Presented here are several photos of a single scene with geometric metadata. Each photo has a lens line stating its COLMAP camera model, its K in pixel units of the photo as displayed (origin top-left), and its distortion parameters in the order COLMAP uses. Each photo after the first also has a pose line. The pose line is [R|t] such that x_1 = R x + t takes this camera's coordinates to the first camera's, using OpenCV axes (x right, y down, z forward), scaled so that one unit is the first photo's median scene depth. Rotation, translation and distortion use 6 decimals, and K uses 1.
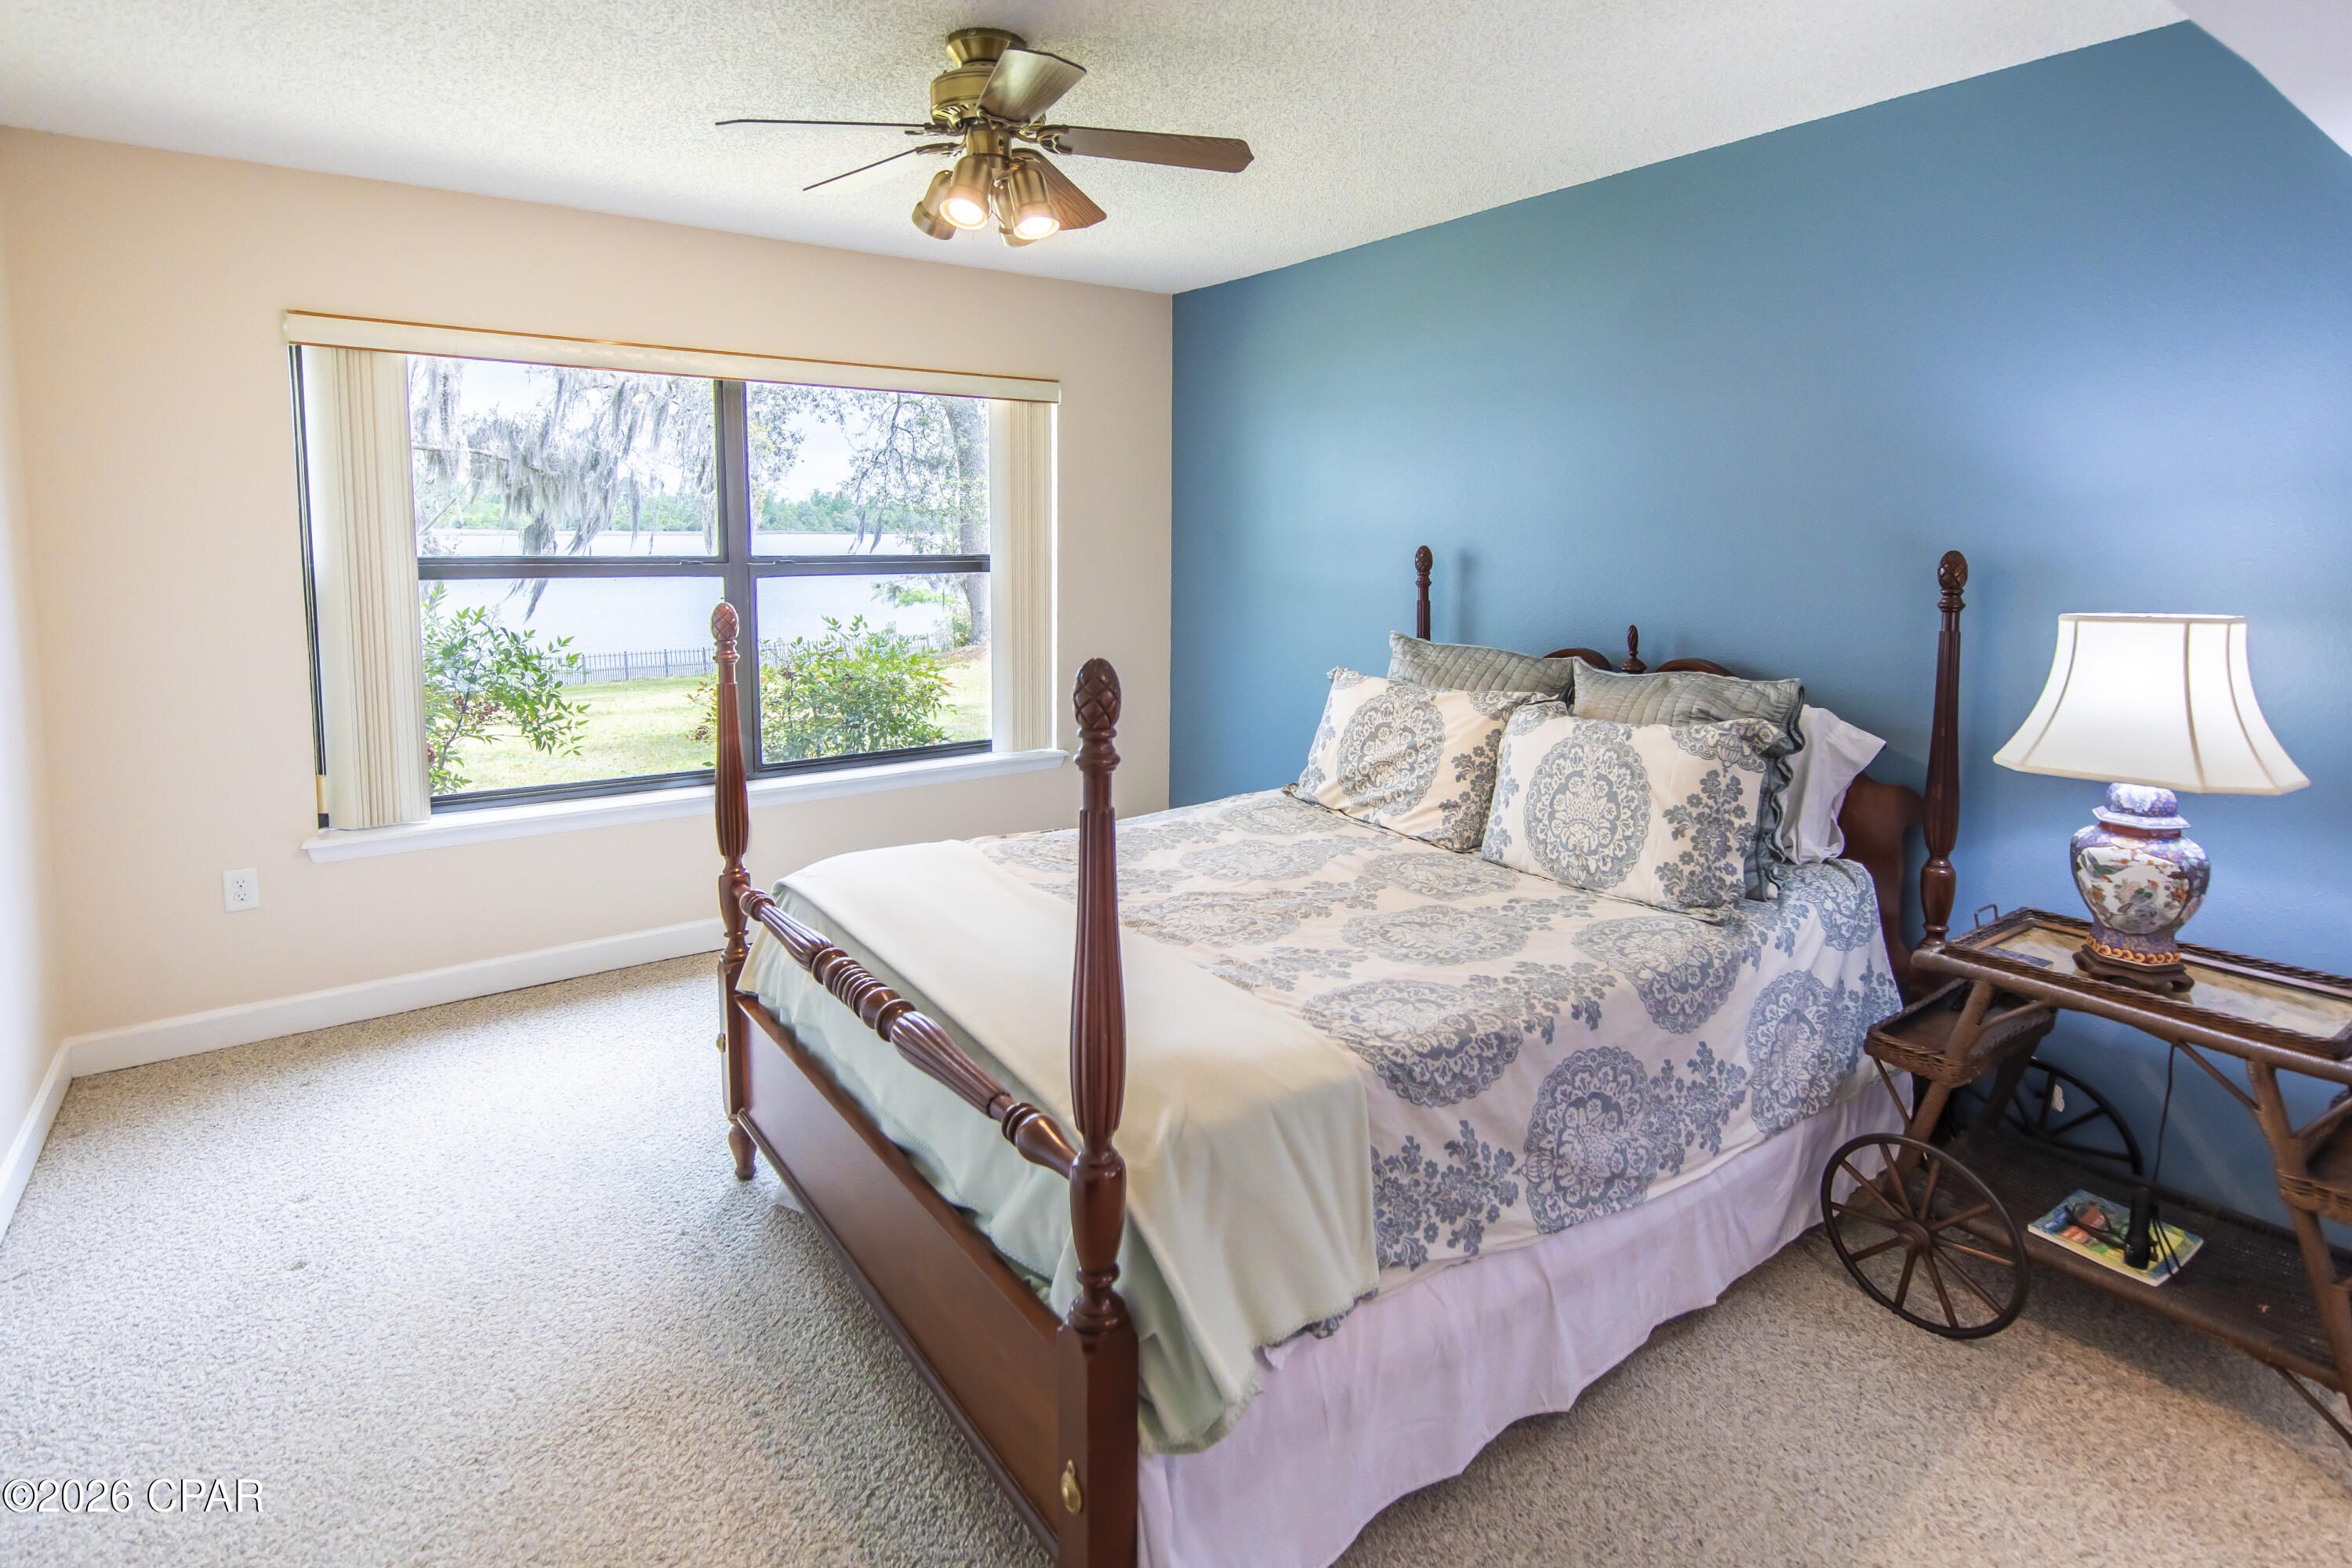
lens RADIAL K [[1153.6, 0, 1176.7], [0, 1153.6, 739.0], [0, 0, 1]] dist [-0.002183, 0.000002]
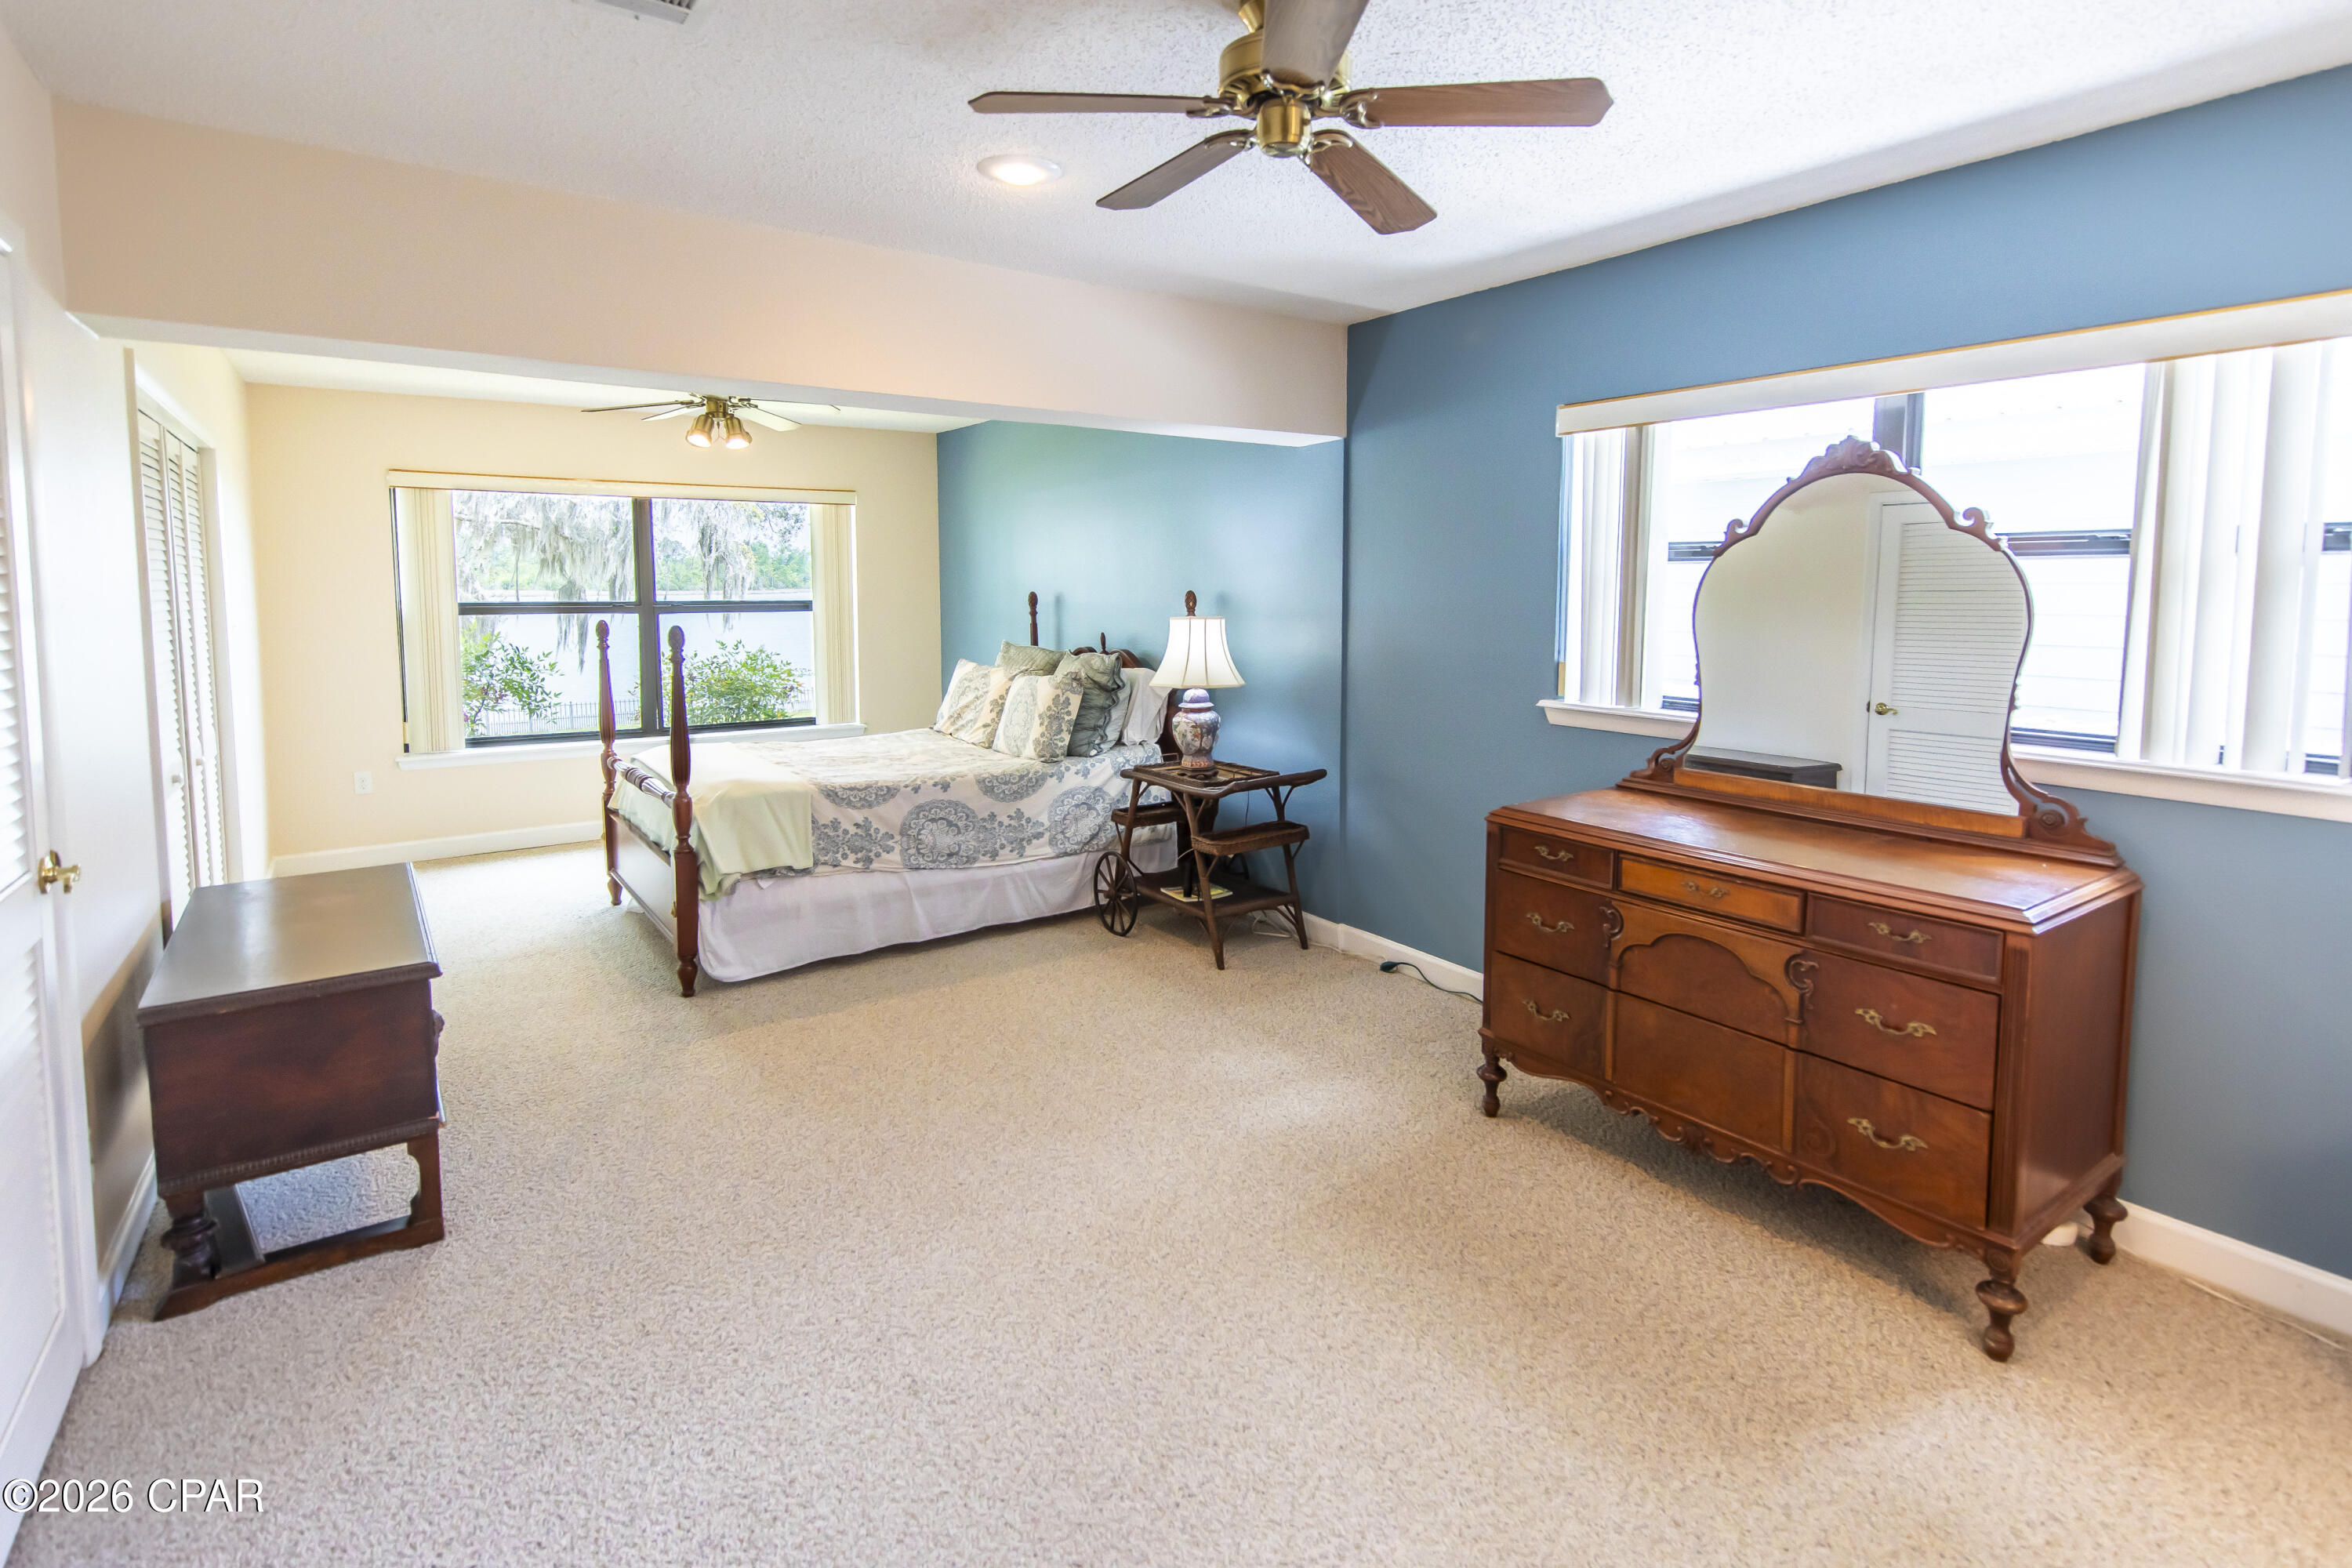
lens RADIAL K [[1130.9, 0, 1176.0], [0, 1130.9, 784.0], [0, 0, 1]] dist [0.000121, 0.000074]
pose [[0.999741, -0.003958, -0.022402, 0.736723], [0.003832, 0.999977, -0.005644, 0.207376], [0.022424, 0.005556, 0.999733, -1.086817]]
